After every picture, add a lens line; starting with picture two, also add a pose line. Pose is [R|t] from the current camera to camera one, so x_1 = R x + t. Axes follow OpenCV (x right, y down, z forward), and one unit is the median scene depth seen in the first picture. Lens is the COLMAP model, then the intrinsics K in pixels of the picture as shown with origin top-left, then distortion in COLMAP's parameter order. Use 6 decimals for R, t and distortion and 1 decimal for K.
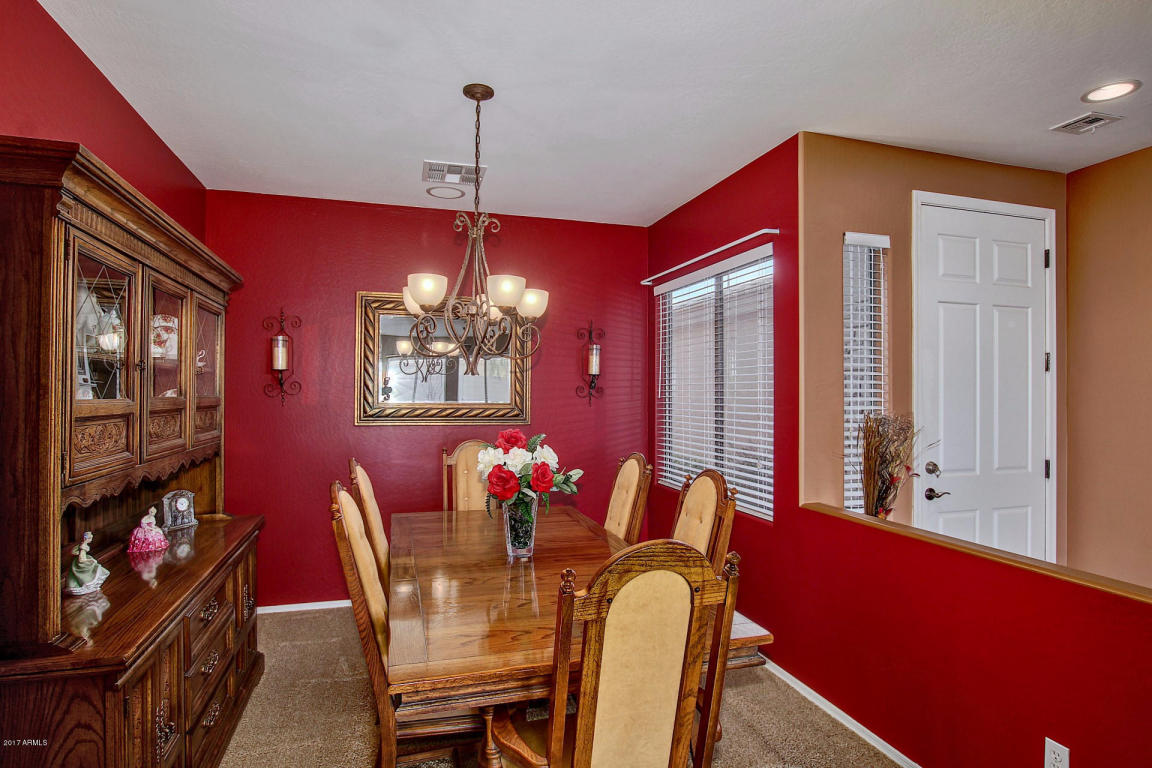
lens RADIAL K [[634.5, 0, 580.6], [0, 634.5, 383.5], [0, 0, 1]] dist [0.002090, 0.000226]
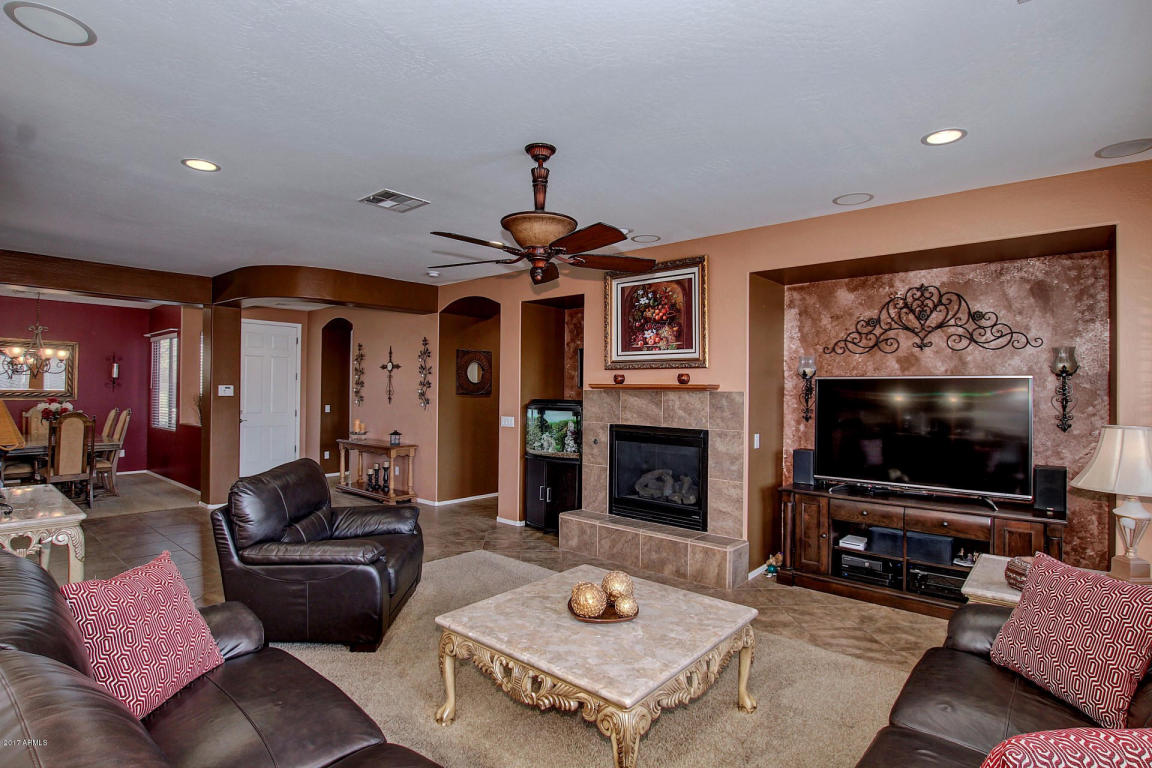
lens RADIAL K [[572.1, 0, 578.1], [0, 572.1, 387.1], [0, 0, 1]] dist [-0.030343, 0.003921]
pose [[0.845776, 0.015327, 0.533319, 0.490076], [-0.018102, 0.999836, -0.000027, -0.012933], [-0.533232, -0.009631, 0.845914, -2.138122]]
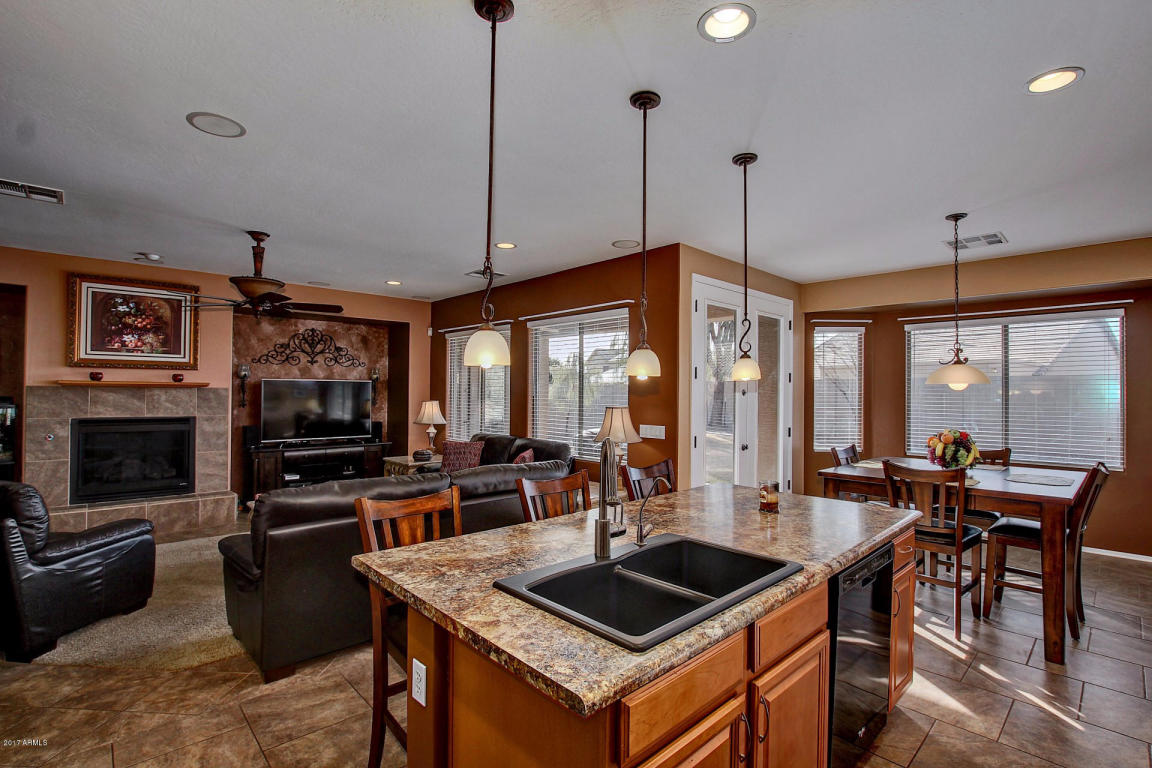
lens RADIAL K [[534.0, 0, 579.5], [0, 534.0, 386.1], [0, 0, 1]] dist [-0.025138, 0.000025]
pose [[-0.445769, 0.006780, 0.895122, -0.630941], [-0.016590, 0.999737, -0.015834, -0.006773], [-0.894994, -0.021908, -0.445540, -1.462233]]
